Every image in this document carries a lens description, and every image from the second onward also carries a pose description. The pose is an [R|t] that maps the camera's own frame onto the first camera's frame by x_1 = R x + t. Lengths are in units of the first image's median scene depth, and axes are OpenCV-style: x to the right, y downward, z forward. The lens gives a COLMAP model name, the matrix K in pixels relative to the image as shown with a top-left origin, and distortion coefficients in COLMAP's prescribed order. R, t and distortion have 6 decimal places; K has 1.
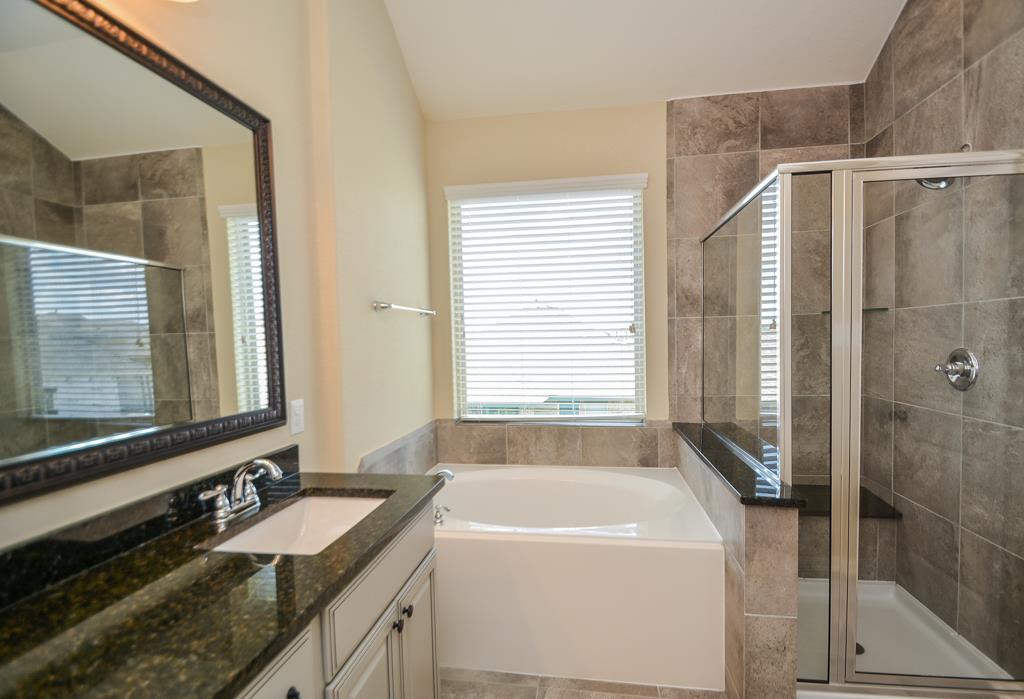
lens RADIAL K [[475.5, 0, 515.9], [0, 475.5, 360.7], [0, 0, 1]] dist [0.003400, -0.011759]
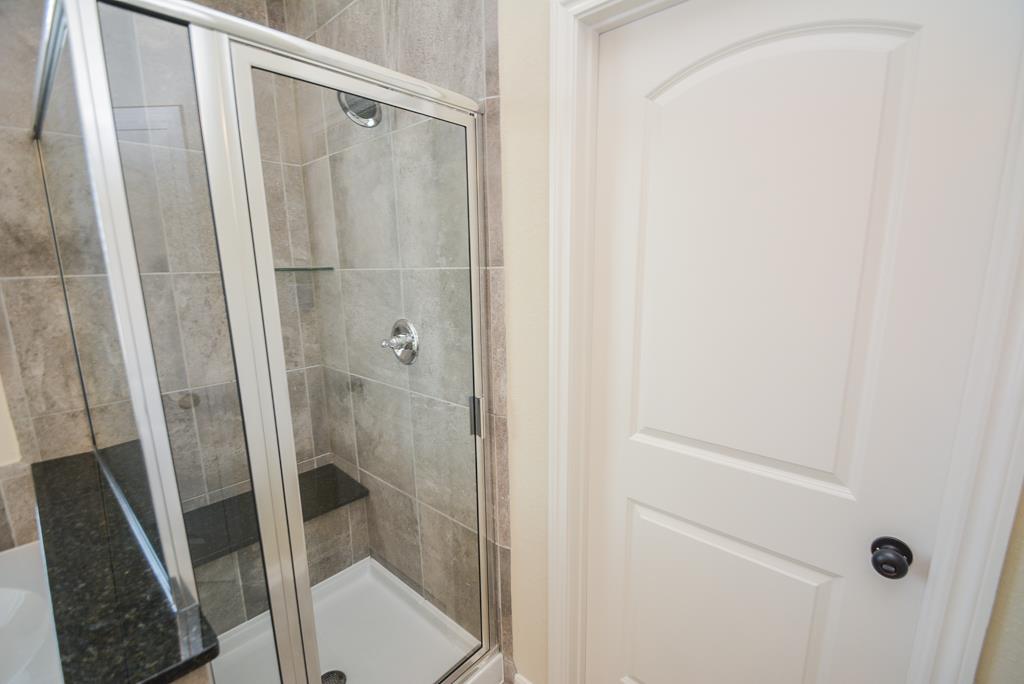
lens RADIAL K [[450.0, 0, 509.6], [0, 450.0, 354.2], [0, 0, 1]] dist [0.012439, -0.014793]
pose [[0.547069, -0.151069, 0.823343, 0.286420], [0.042924, 0.987349, 0.152641, -0.073172], [-0.835987, -0.048163, 0.546632, 0.303762]]
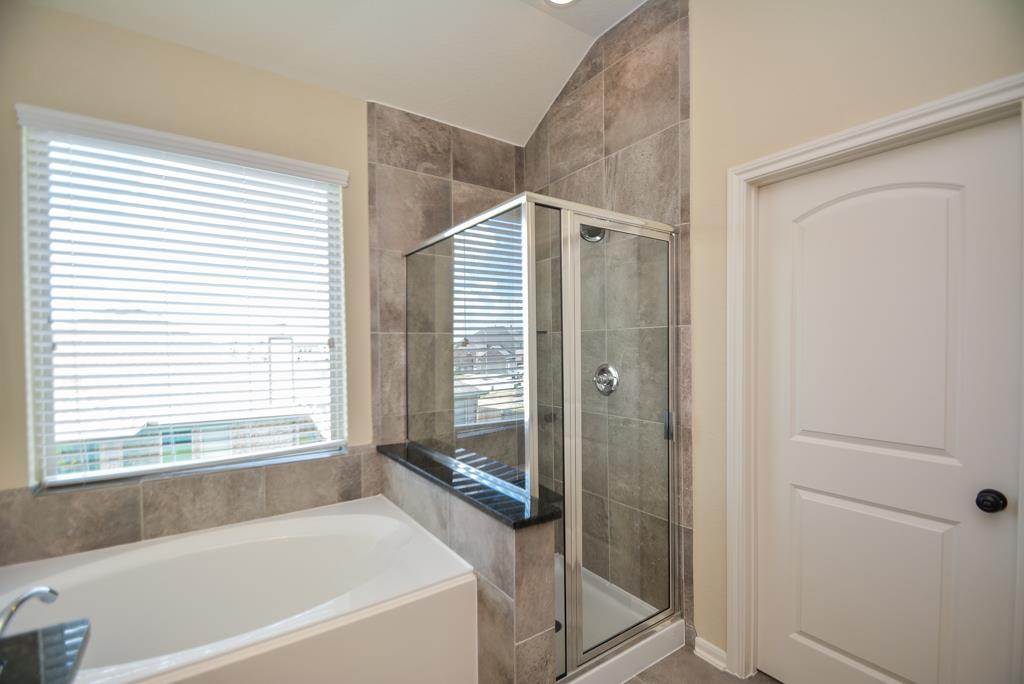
lens RADIAL K [[450.0, 0, 509.6], [0, 450.0, 354.2], [0, 0, 1]] dist [0.012439, -0.014793]
pose [[0.723793, 0.004646, 0.690002, -0.113250], [0.025124, 0.999137, -0.033082, -0.015679], [-0.689560, 0.041280, 0.723051, 0.234923]]
